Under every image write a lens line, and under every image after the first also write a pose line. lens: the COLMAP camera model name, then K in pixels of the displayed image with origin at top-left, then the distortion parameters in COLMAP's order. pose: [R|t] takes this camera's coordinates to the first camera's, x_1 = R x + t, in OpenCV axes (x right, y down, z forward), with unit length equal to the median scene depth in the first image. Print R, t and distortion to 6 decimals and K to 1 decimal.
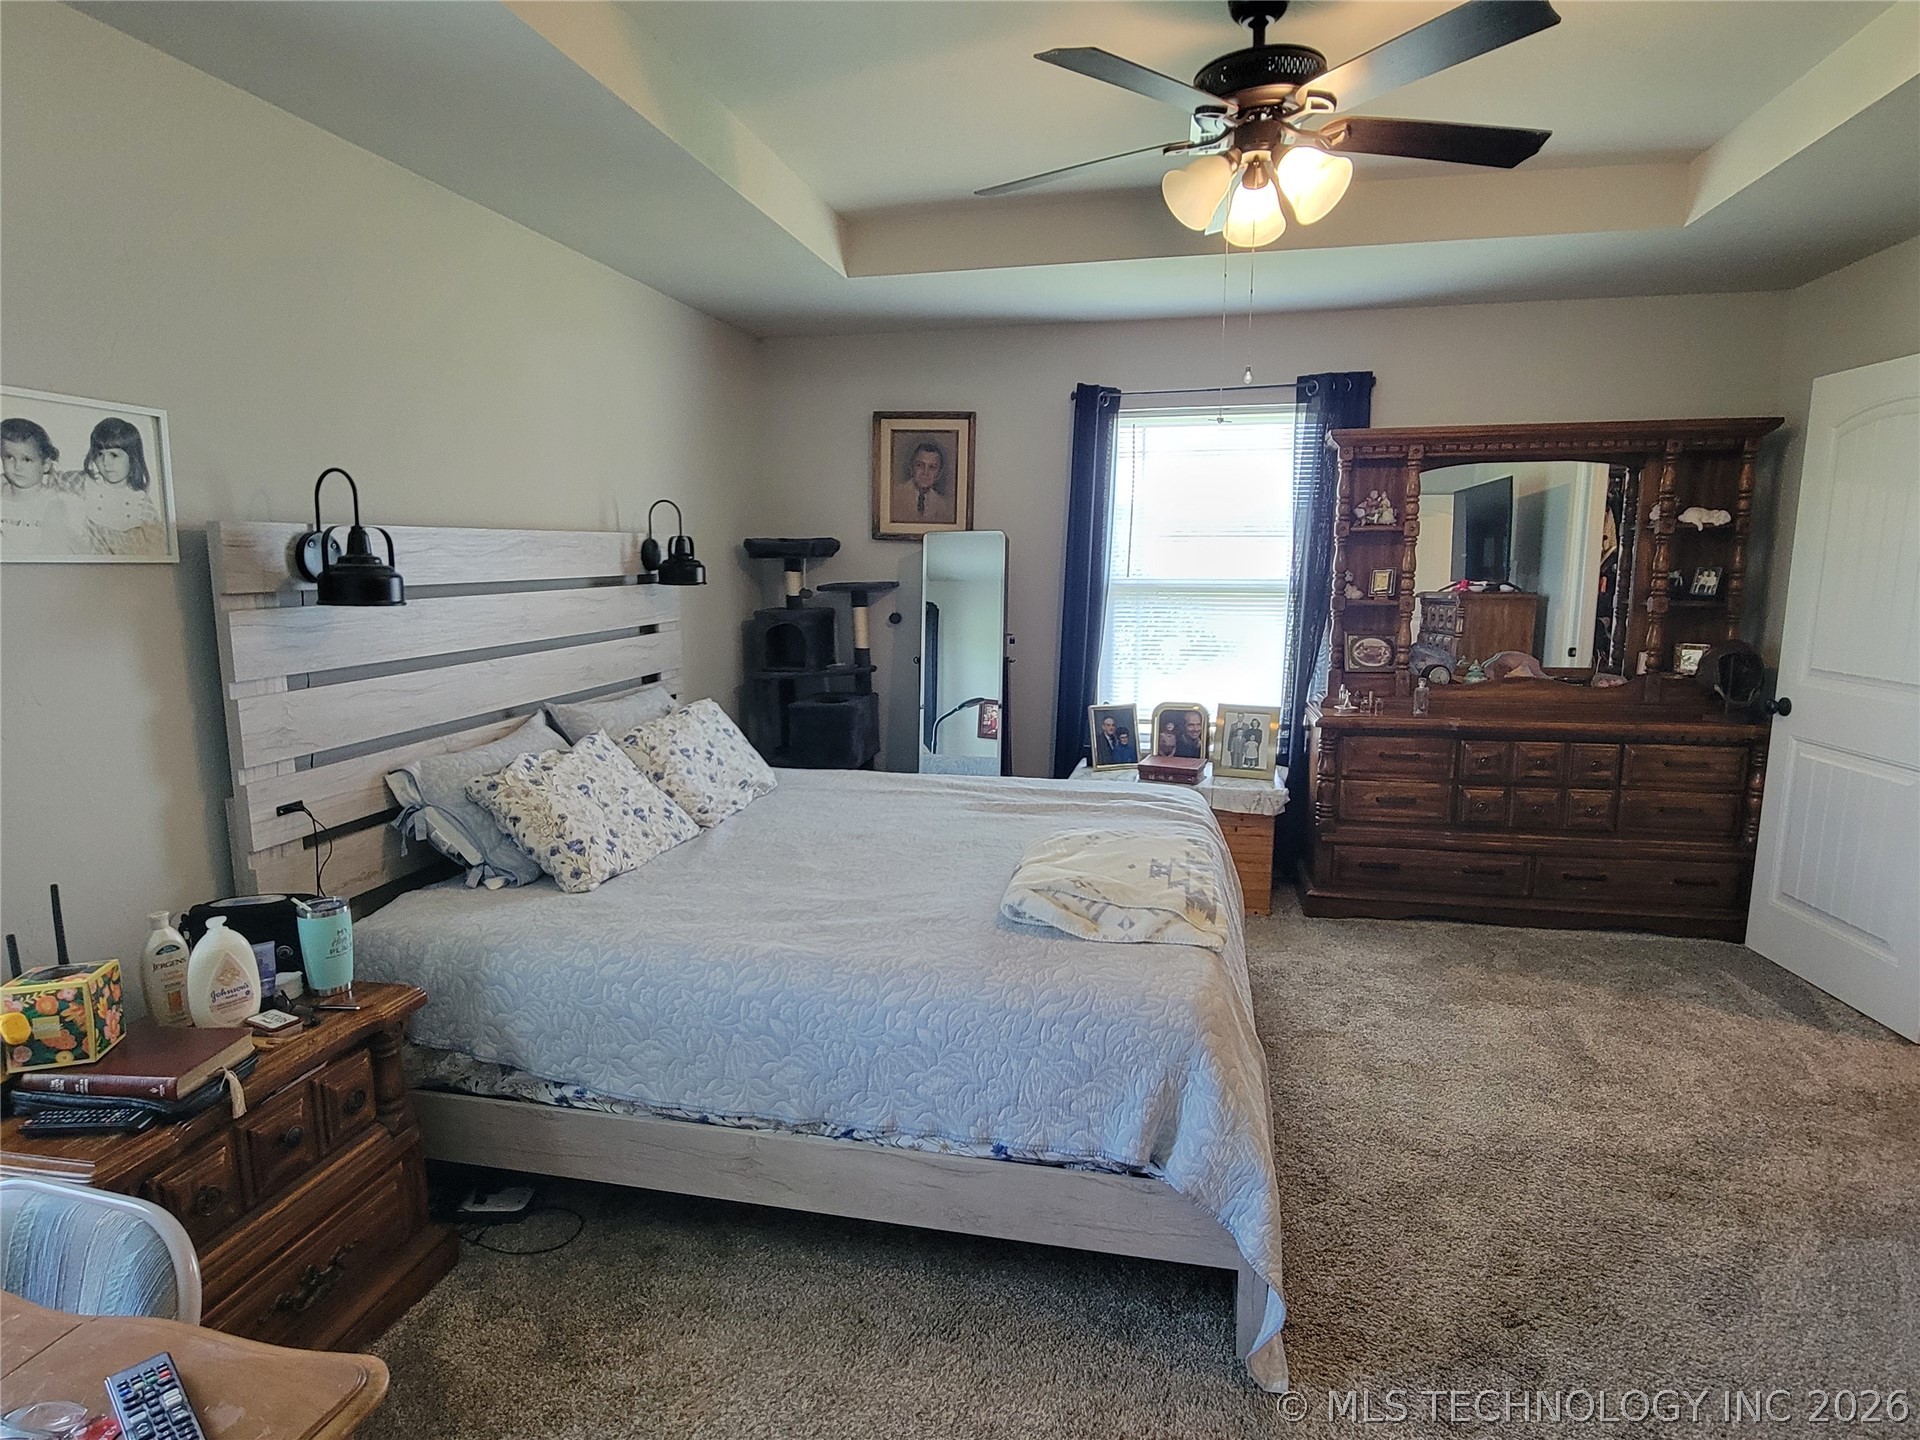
lens RADIAL K [[1064.3, 0, 960.0], [0, 1064.3, 720.0], [0, 0, 1]] dist [0.000897, -0.001262]
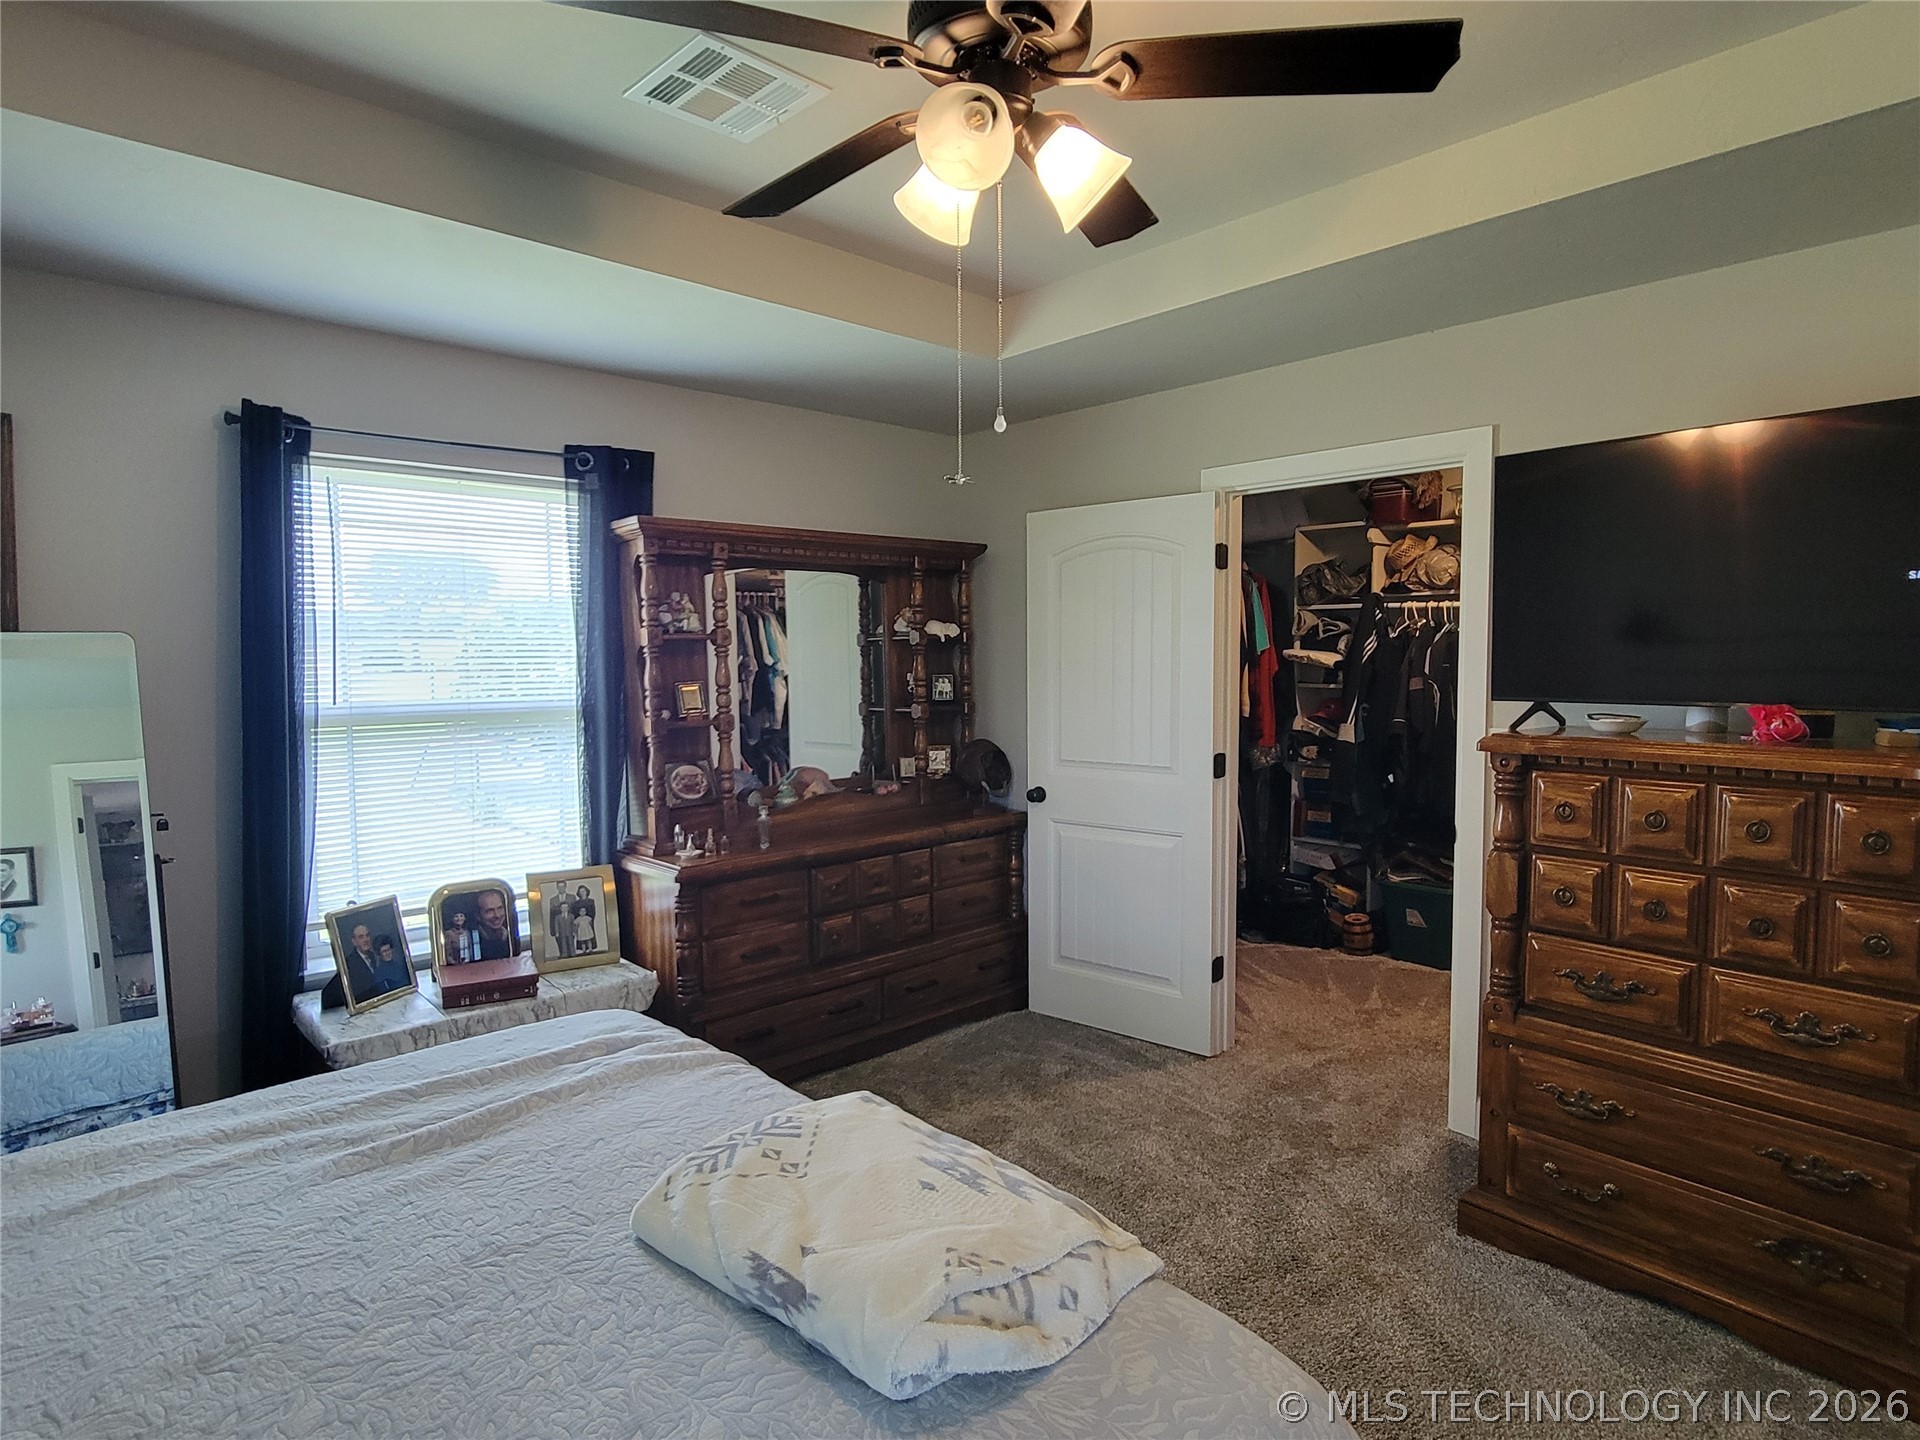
lens RADIAL K [[1064.3, 0, 960.0], [0, 1064.3, 720.0], [0, 0, 1]] dist [0.000897, -0.001262]
pose [[0.566837, -0.054926, 0.821997, -0.186117], [0.130607, 0.991148, -0.023835, -0.066072], [-0.813411, 0.120869, 0.568993, 0.352597]]
